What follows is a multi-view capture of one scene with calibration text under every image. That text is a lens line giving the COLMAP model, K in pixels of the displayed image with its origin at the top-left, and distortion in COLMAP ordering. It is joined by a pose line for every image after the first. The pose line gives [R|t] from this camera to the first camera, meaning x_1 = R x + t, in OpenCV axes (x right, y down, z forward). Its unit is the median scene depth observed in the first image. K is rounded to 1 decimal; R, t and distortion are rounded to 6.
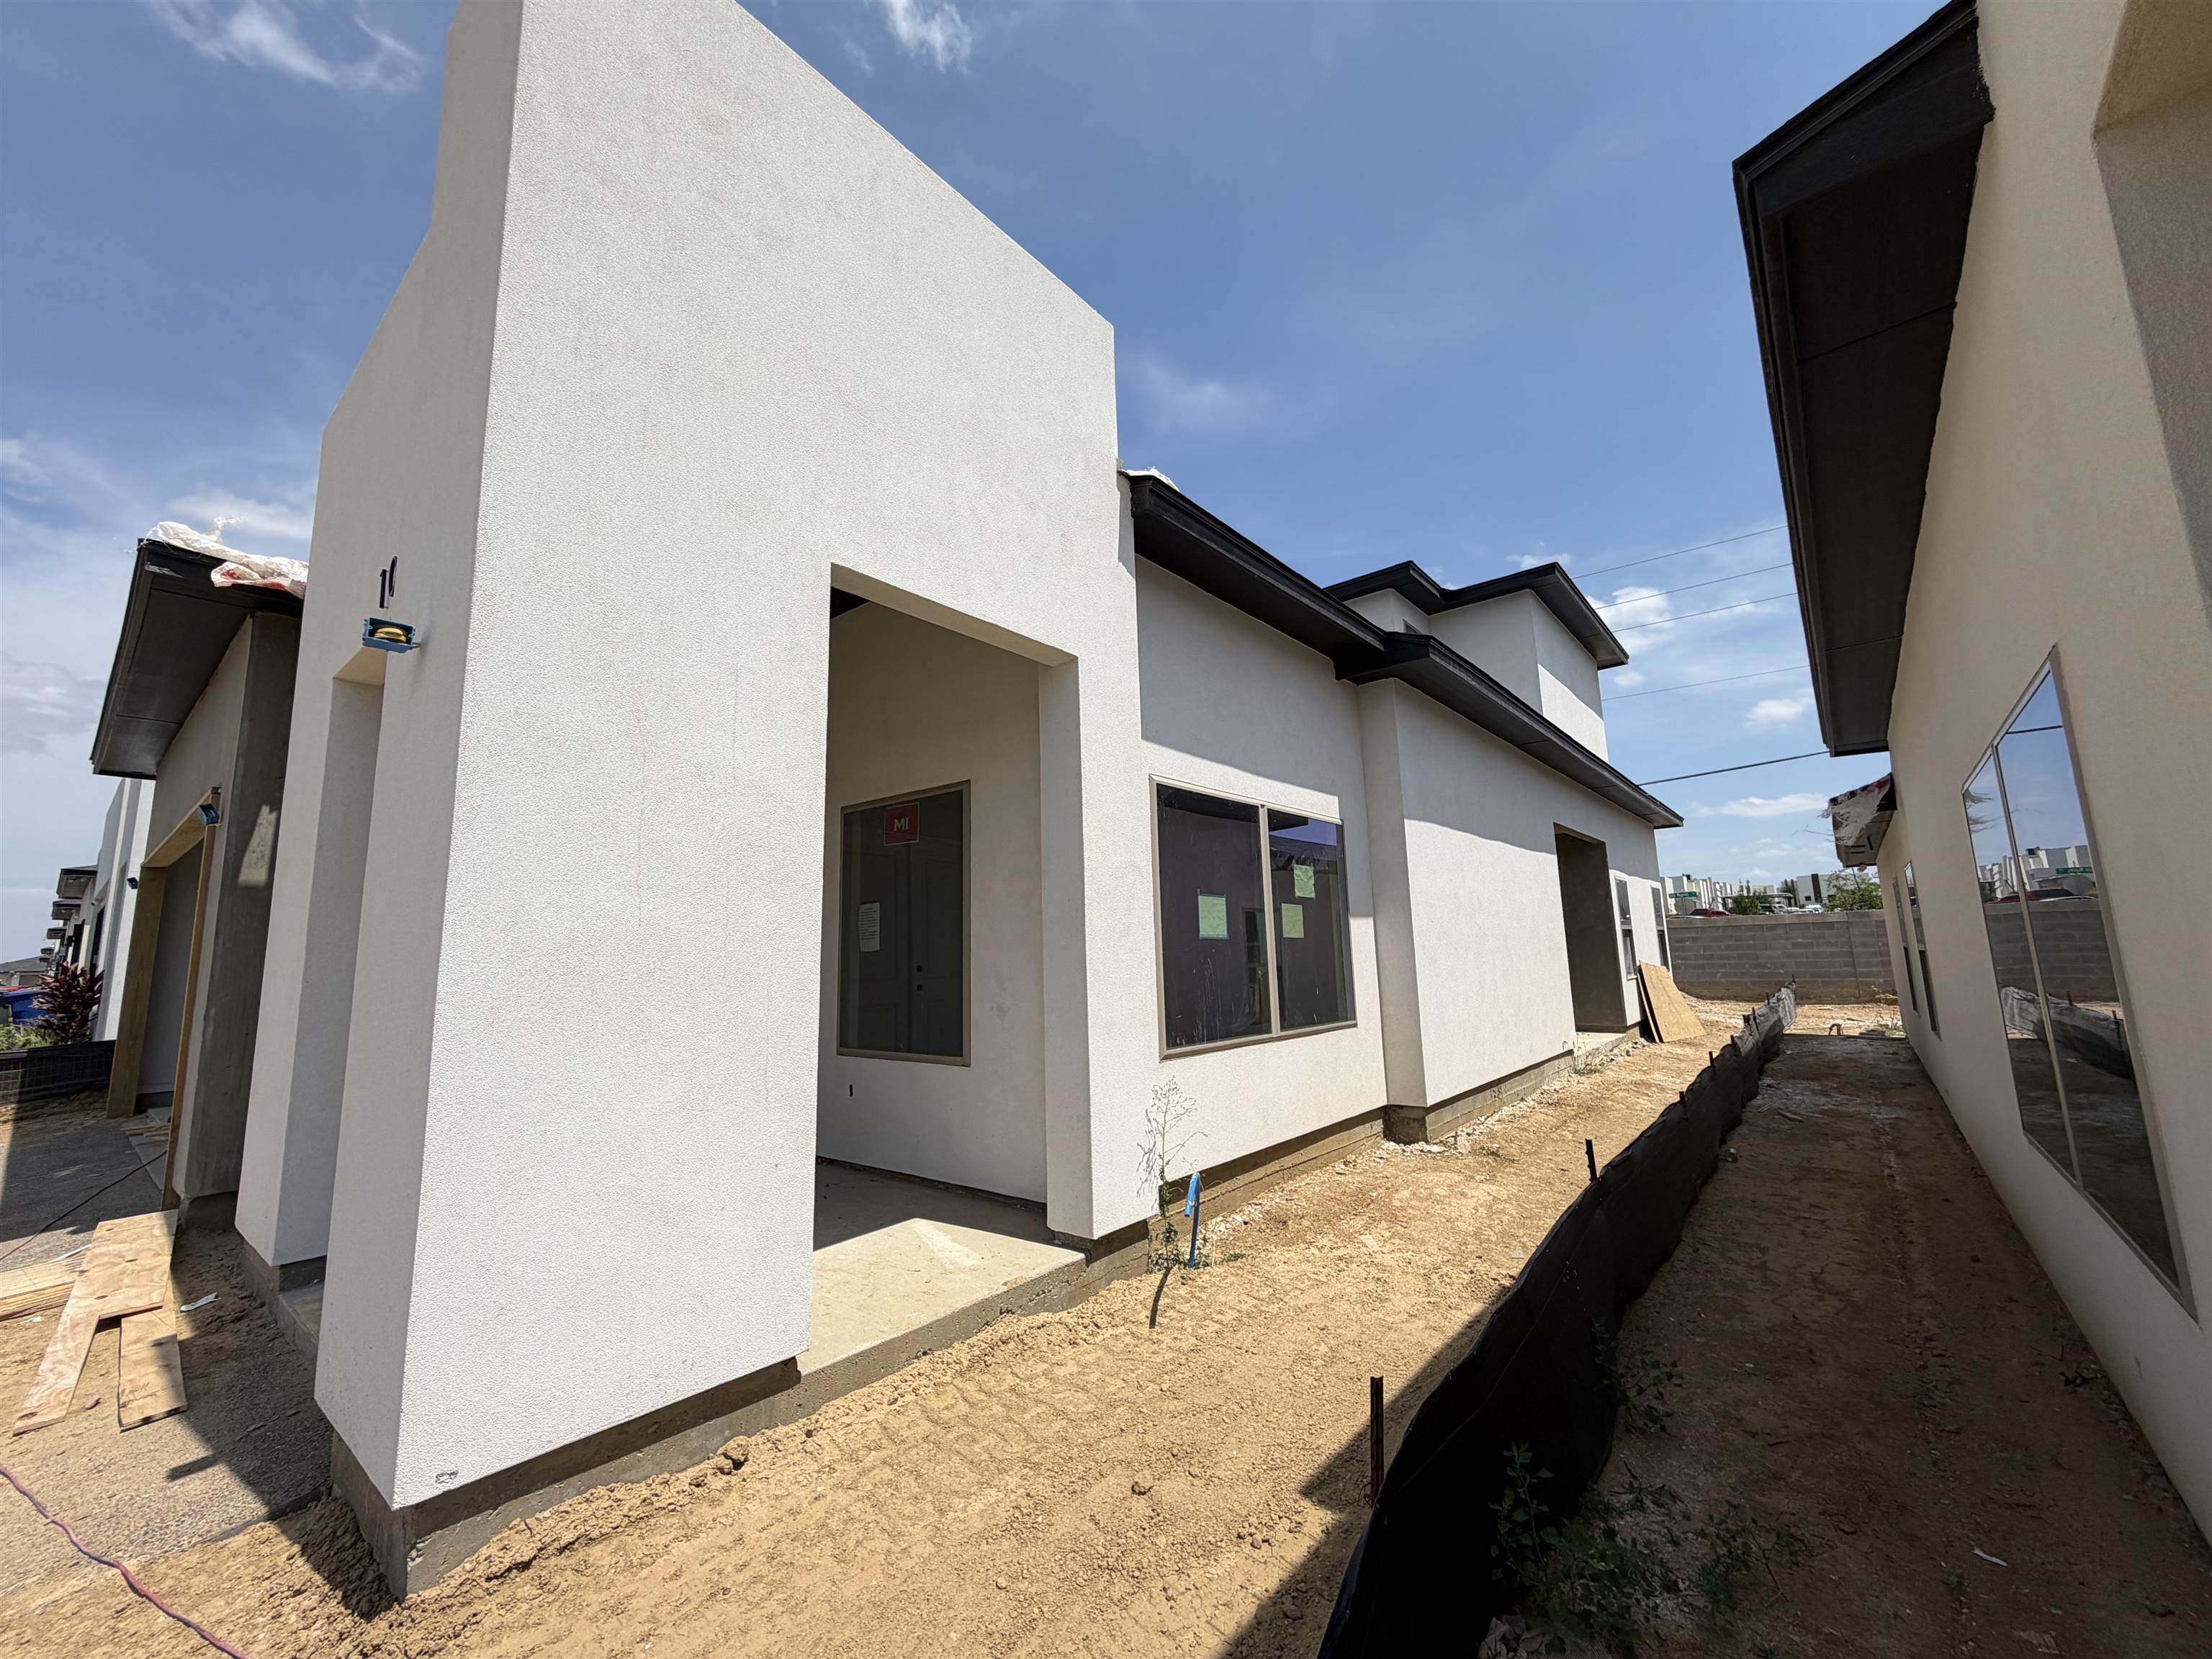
lens RADIAL K [[882.0, 0, 1106.0], [0, 882.0, 829.5], [0, 0, 1]] dist [0.001745, 0.000083]
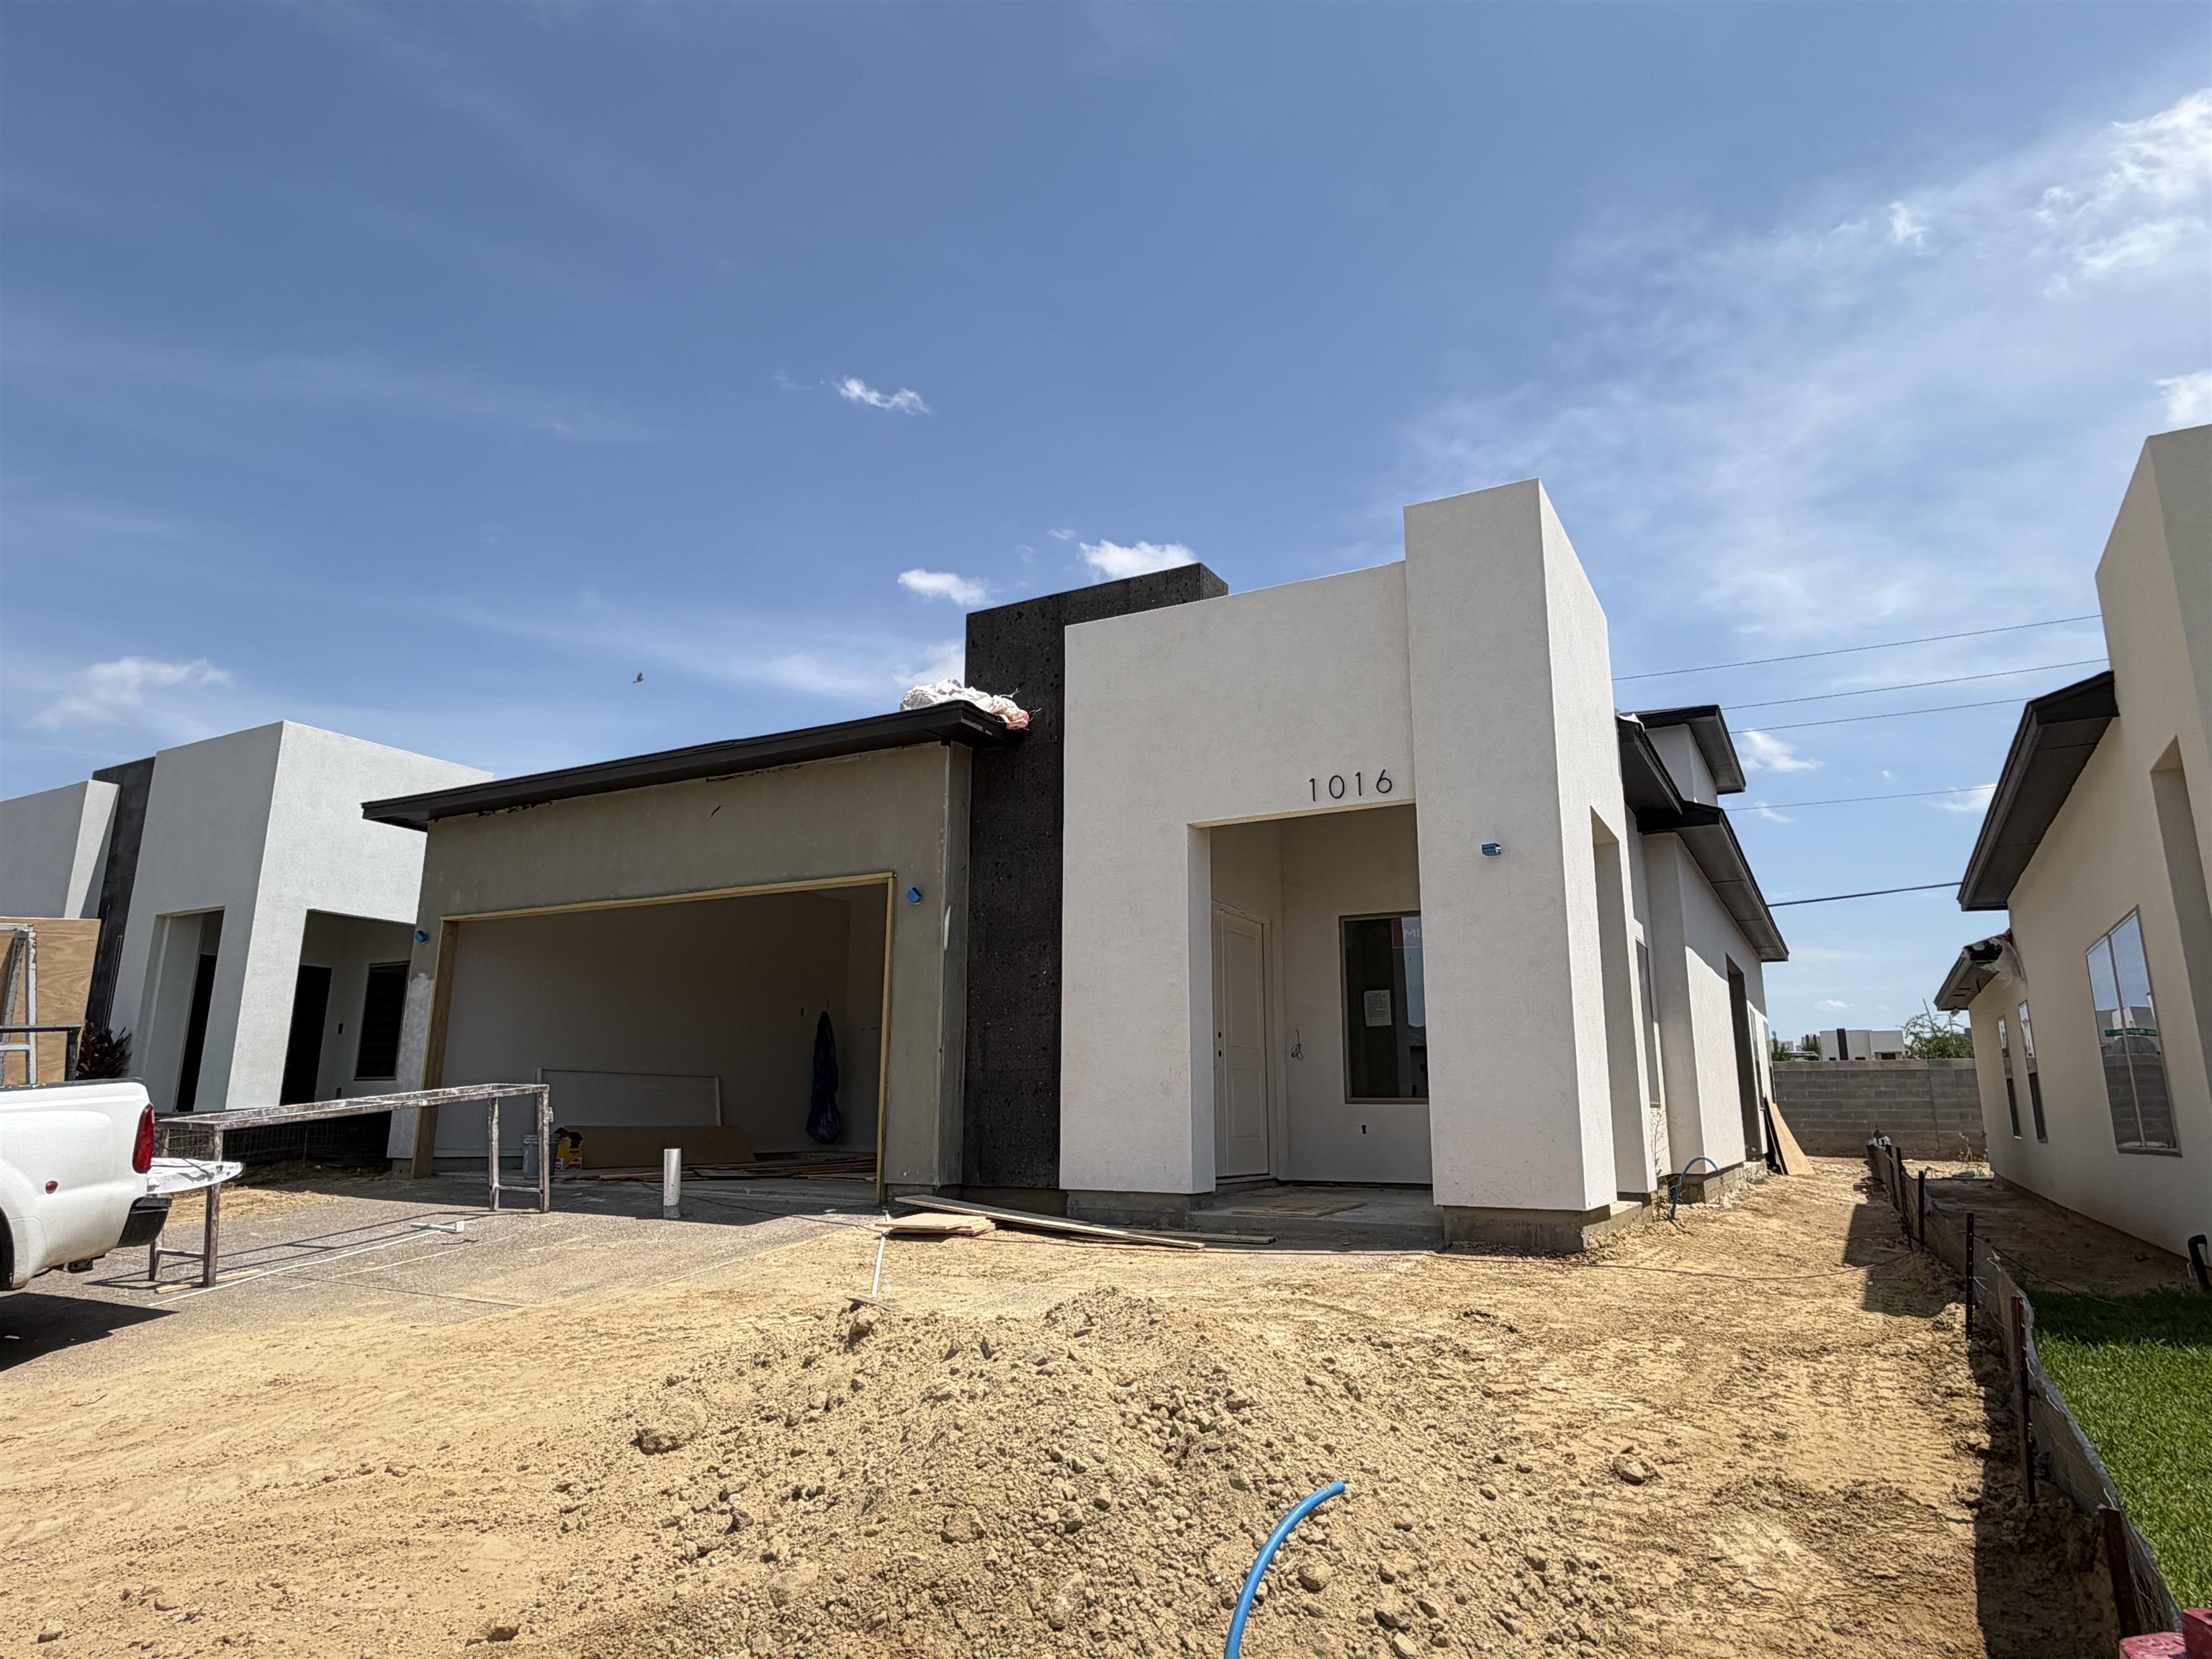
lens RADIAL K [[1314.6, 0, 1106.0], [0, 1314.6, 829.5], [0, 0, 1]] dist [-0.000097, -0.000126]
pose [[0.983463, 0.068363, 0.167709, -0.369345], [-0.056210, 0.995509, -0.076176, 0.005612], [-0.172163, 0.065489, 0.982889, -0.329031]]
